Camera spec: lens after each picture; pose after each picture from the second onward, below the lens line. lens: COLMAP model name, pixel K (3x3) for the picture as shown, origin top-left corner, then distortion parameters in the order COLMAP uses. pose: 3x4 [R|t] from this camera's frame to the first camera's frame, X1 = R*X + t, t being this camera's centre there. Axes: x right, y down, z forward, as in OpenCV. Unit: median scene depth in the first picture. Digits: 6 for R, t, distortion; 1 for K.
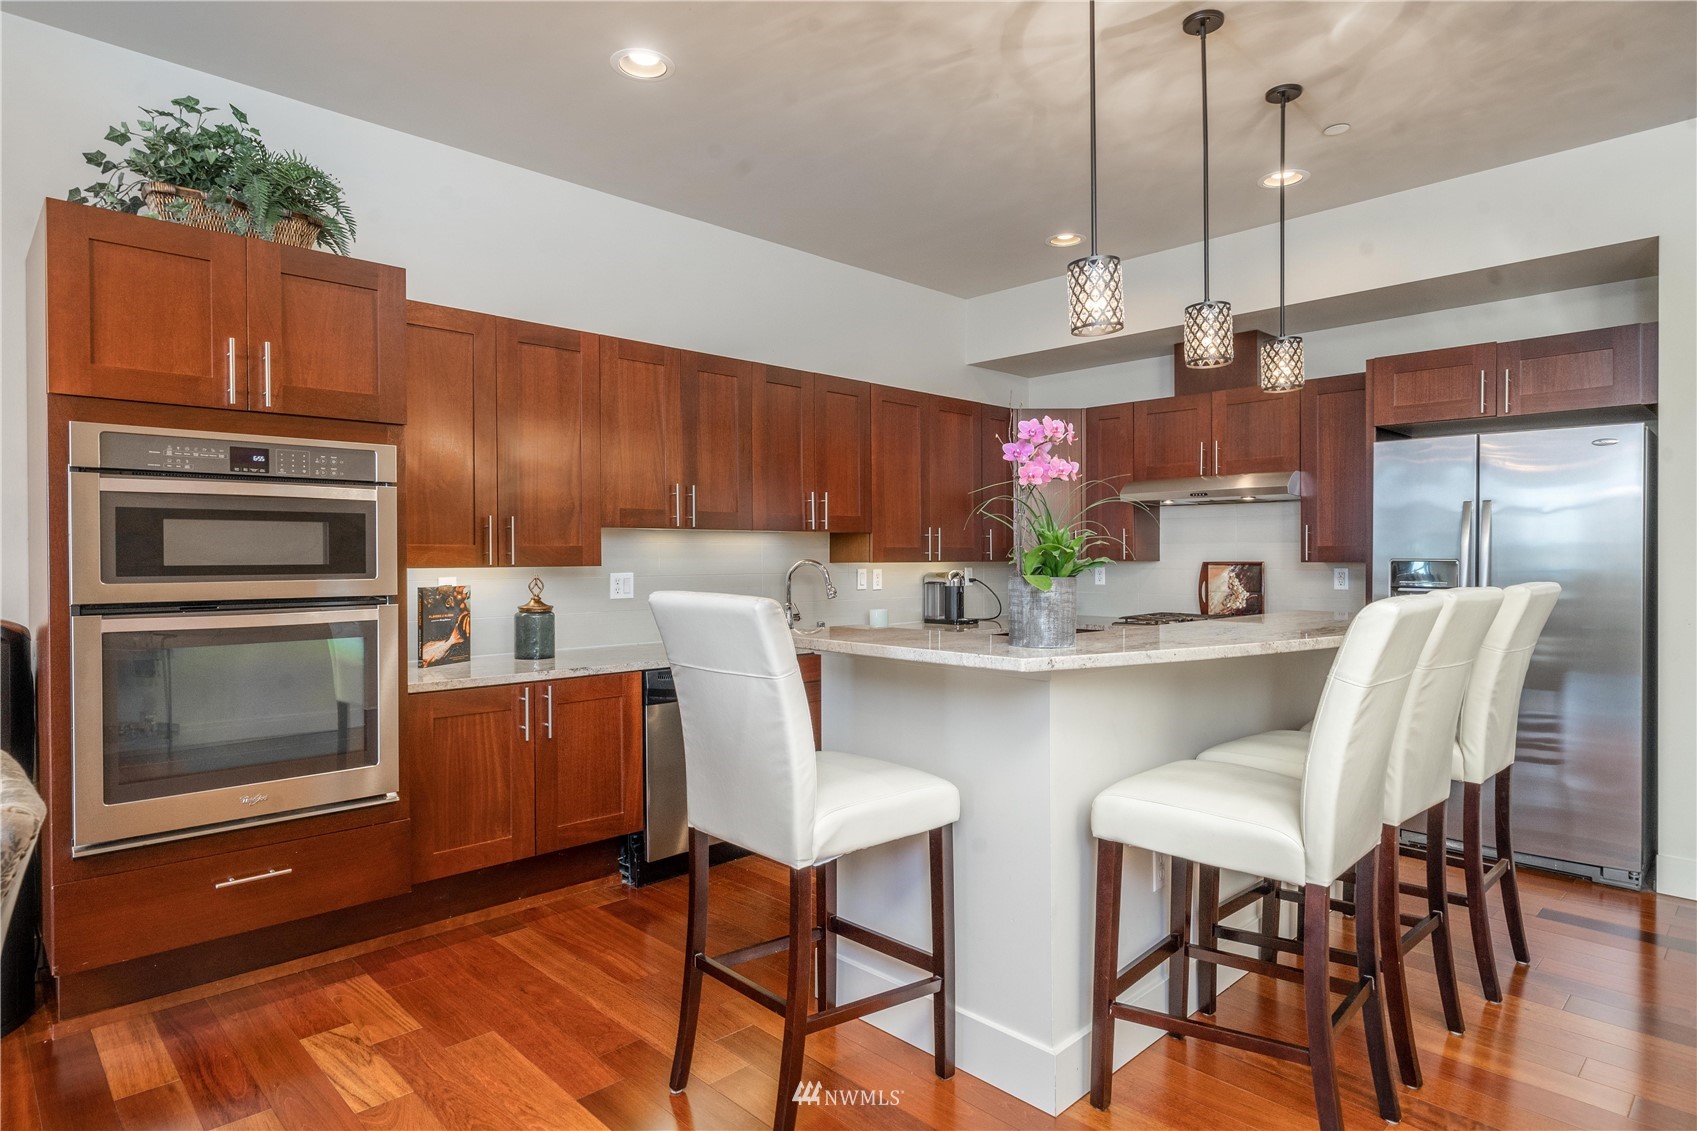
lens RADIAL K [[925.2, 0, 857.6], [0, 925.2, 564.9], [0, 0, 1]] dist [-0.002380, -0.000202]
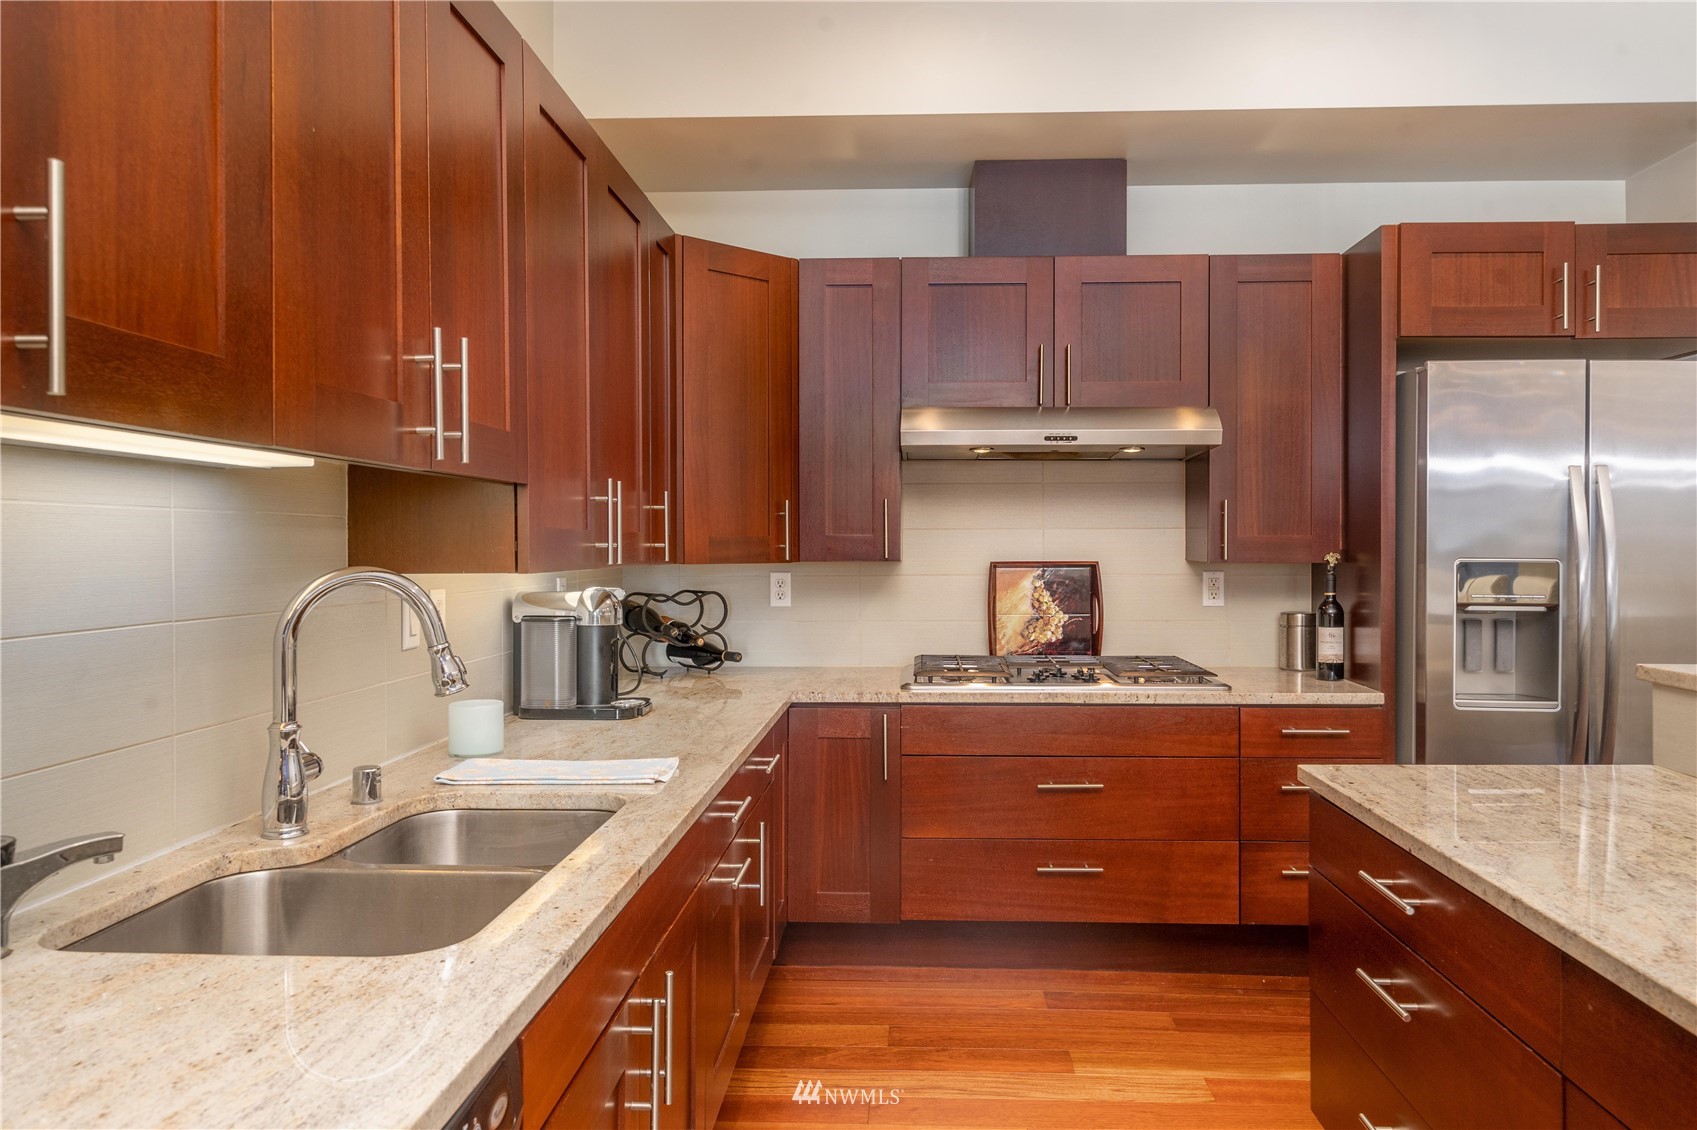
lens RADIAL K [[1156.8, 0, 861.7], [0, 1156.8, 558.7], [0, 0, 1]] dist [-0.005117, -0.001130]
pose [[0.734904, -0.006796, 0.678137, -0.166478], [0.004648, 0.999977, 0.004985, -0.009375], [-0.678155, -0.000511, 0.734919, 0.558959]]
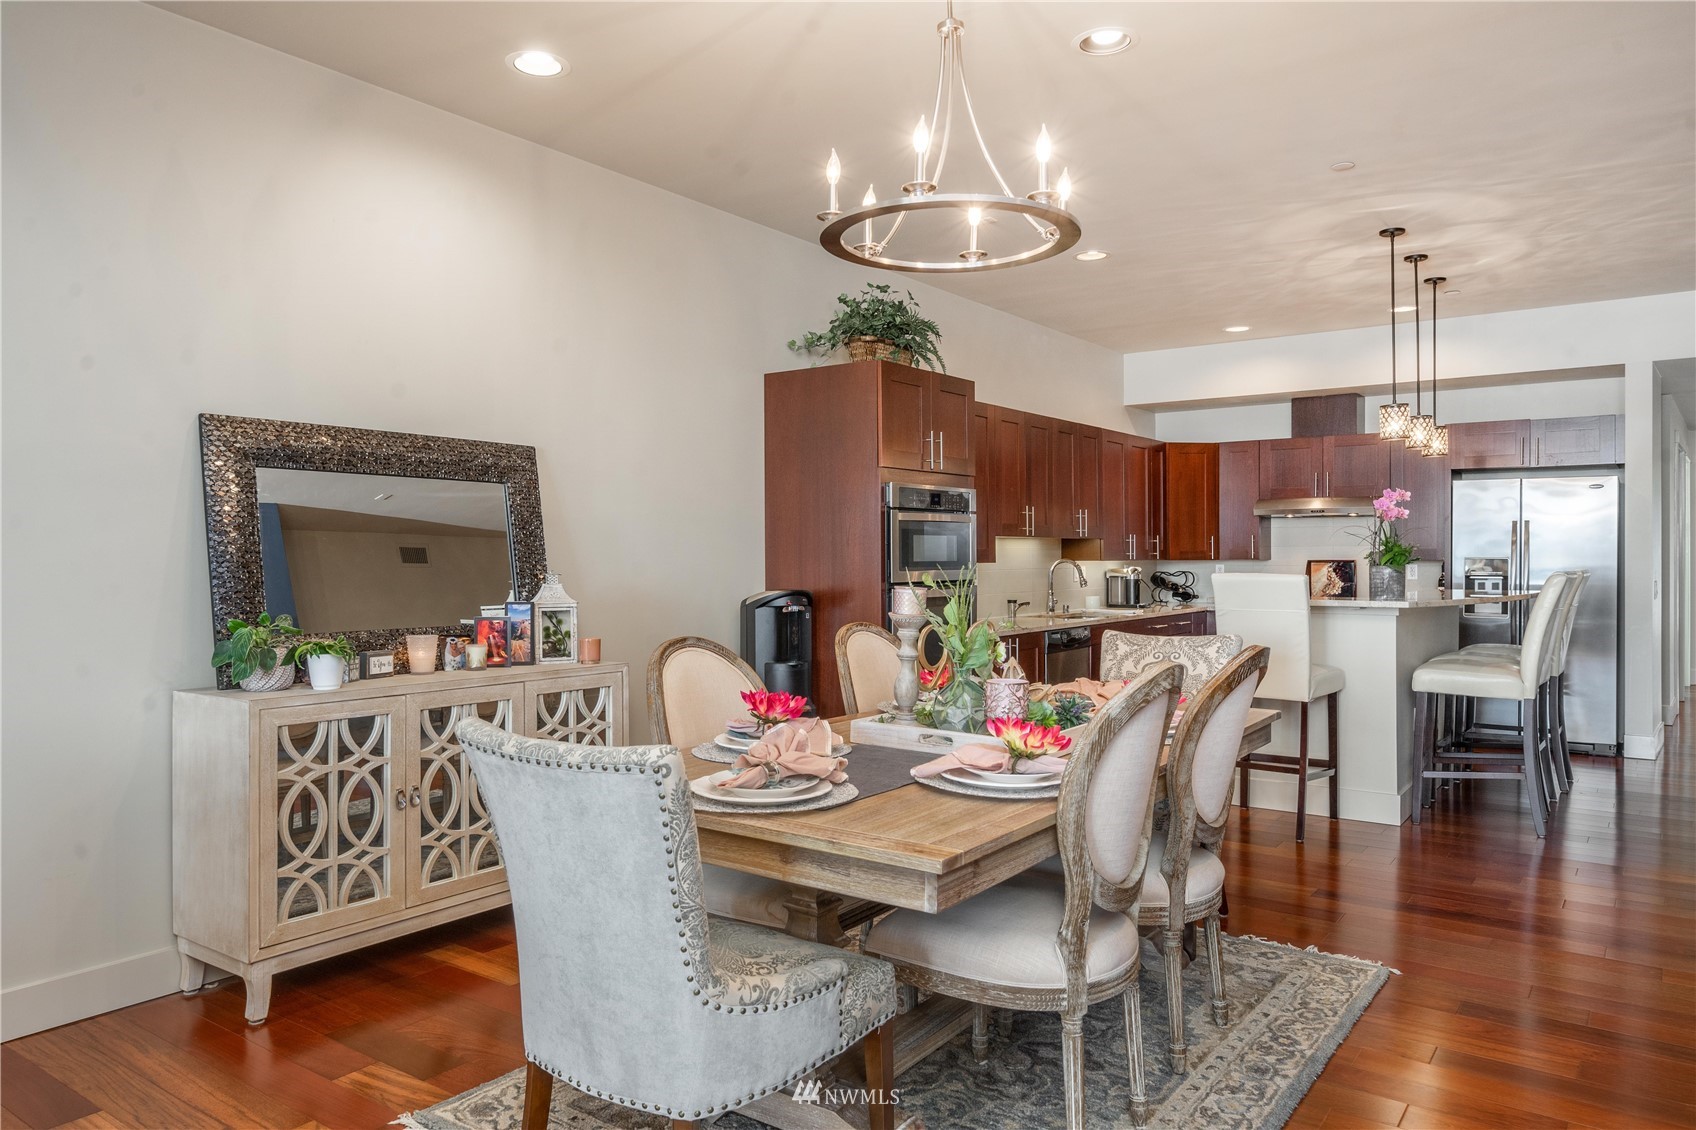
lens RADIAL K [[1134.7, 0, 845.6], [0, 1134.7, 564.3], [0, 0, 1]] dist [0.003572, 0.000195]
pose [[0.985877, -0.002206, 0.167457, -0.585249], [0.002608, 0.999994, -0.002178, 0.004828], [-0.167451, 0.002584, 0.985877, -0.531067]]
